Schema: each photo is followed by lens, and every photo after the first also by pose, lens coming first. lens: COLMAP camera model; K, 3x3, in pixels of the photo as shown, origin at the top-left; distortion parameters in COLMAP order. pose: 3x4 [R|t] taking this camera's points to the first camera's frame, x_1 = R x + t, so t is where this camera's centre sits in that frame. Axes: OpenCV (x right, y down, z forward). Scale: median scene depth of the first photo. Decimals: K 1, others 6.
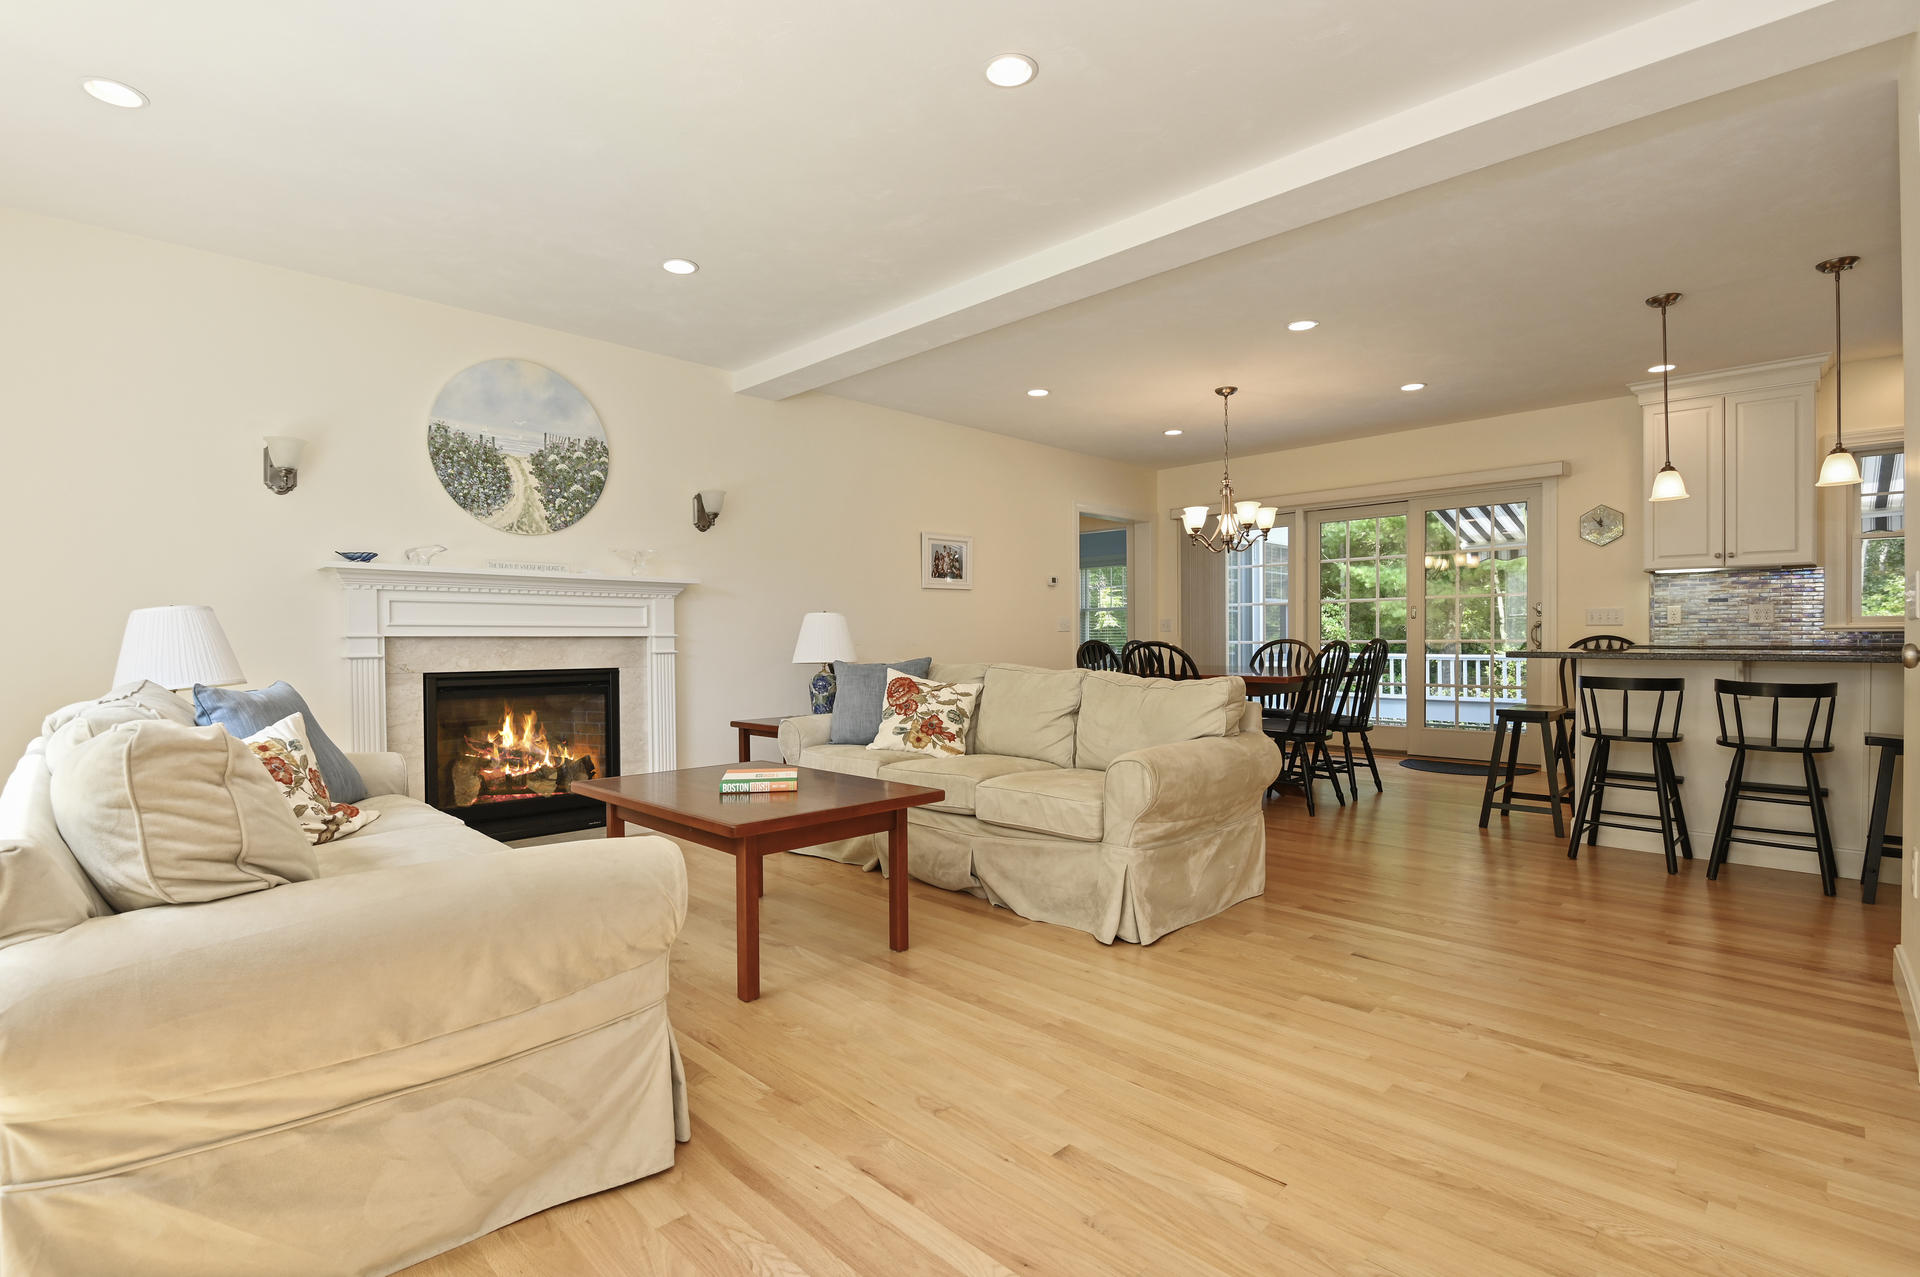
lens RADIAL K [[891.1, 0, 966.3], [0, 891.1, 635.6], [0, 0, 1]] dist [-0.005503, -0.004292]
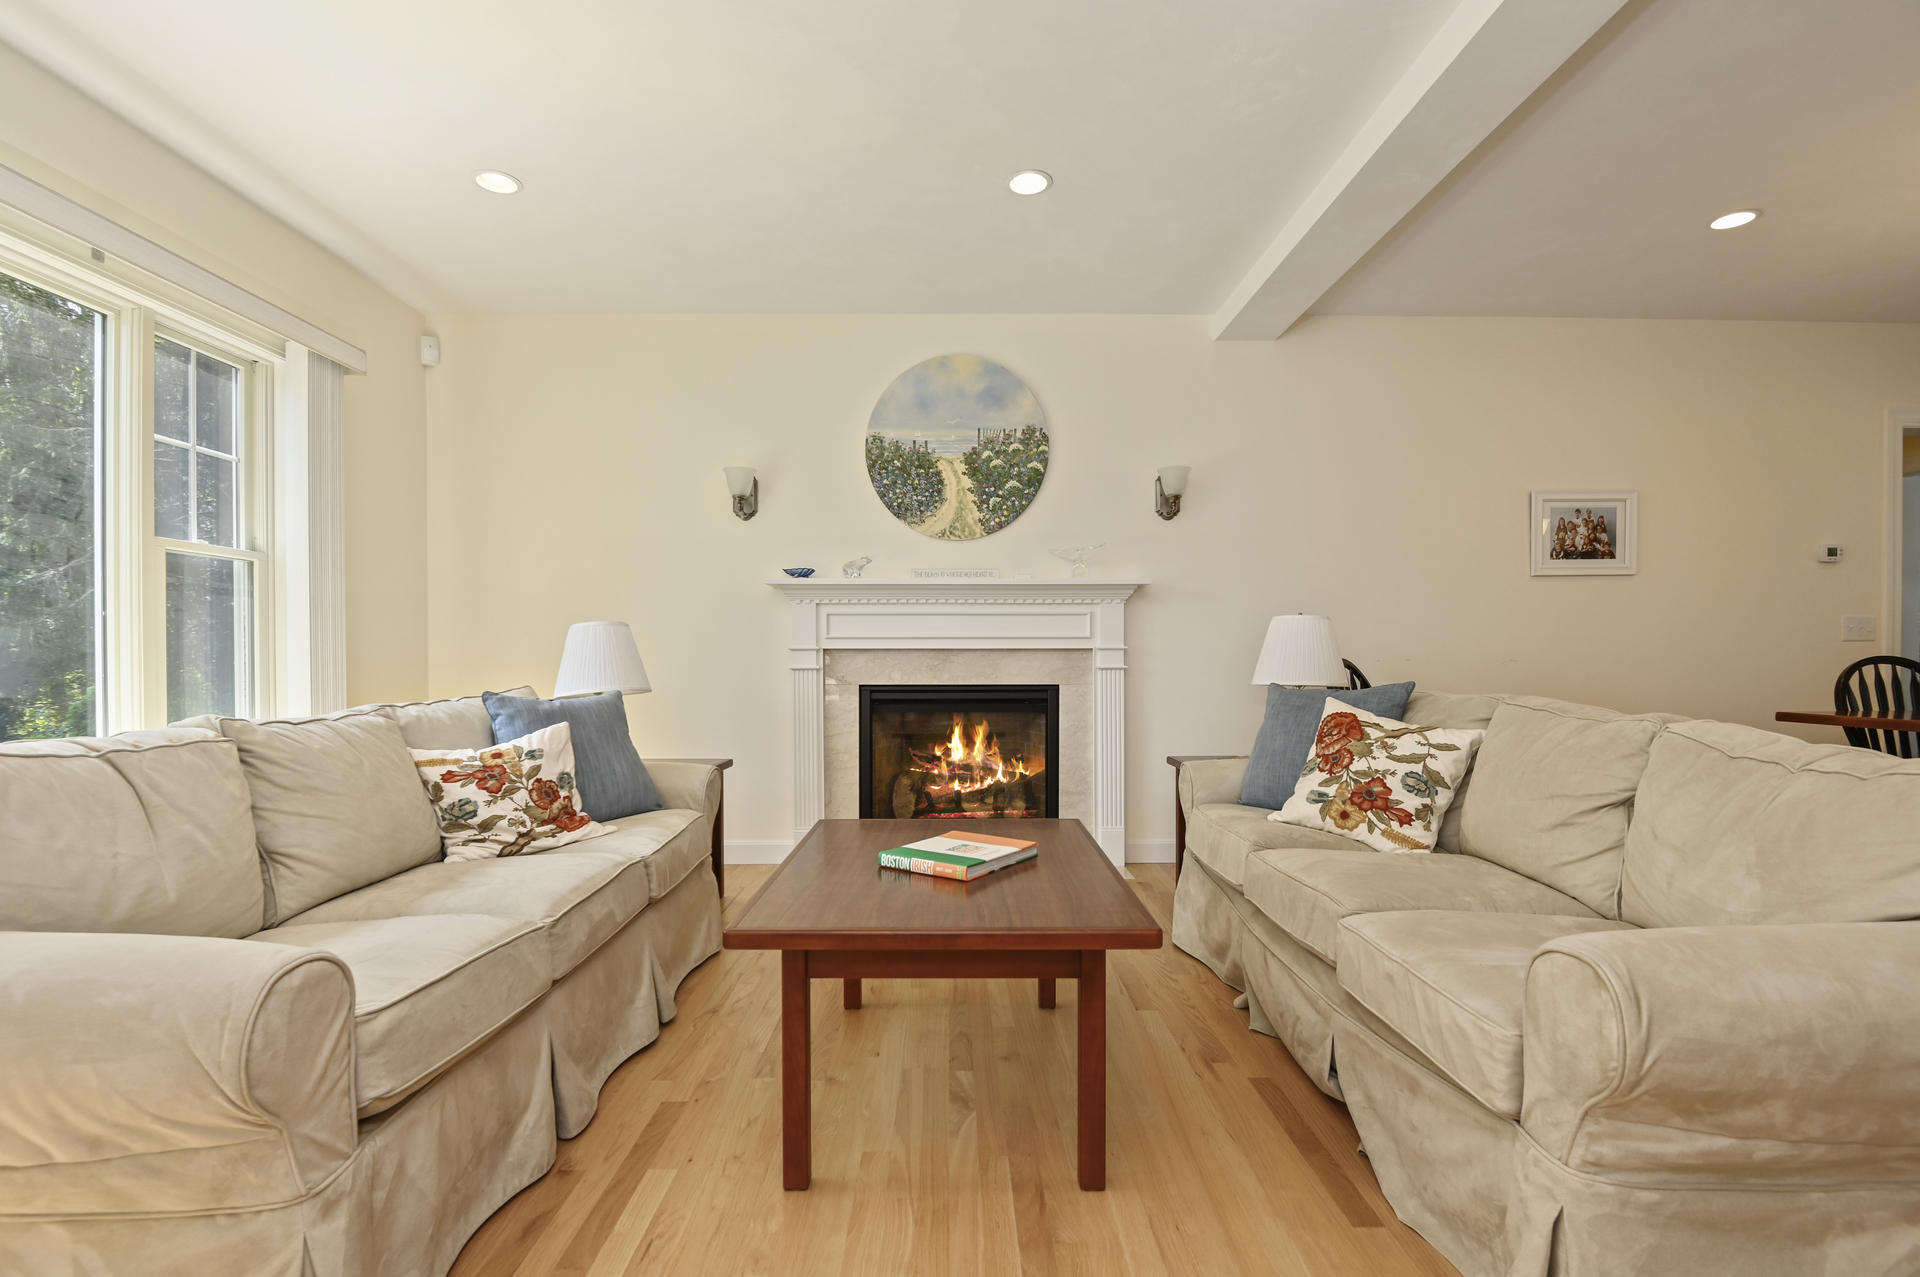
lens RADIAL K [[891.1, 0, 962.0], [0, 891.1, 657.6], [0, 0, 1]] dist [-0.005503, -0.004292]
pose [[0.709456, 0.008587, -0.704698, 0.182469], [0.000112, 0.999924, 0.012298, -0.000731], [0.704750, -0.008804, 0.709401, 0.350780]]
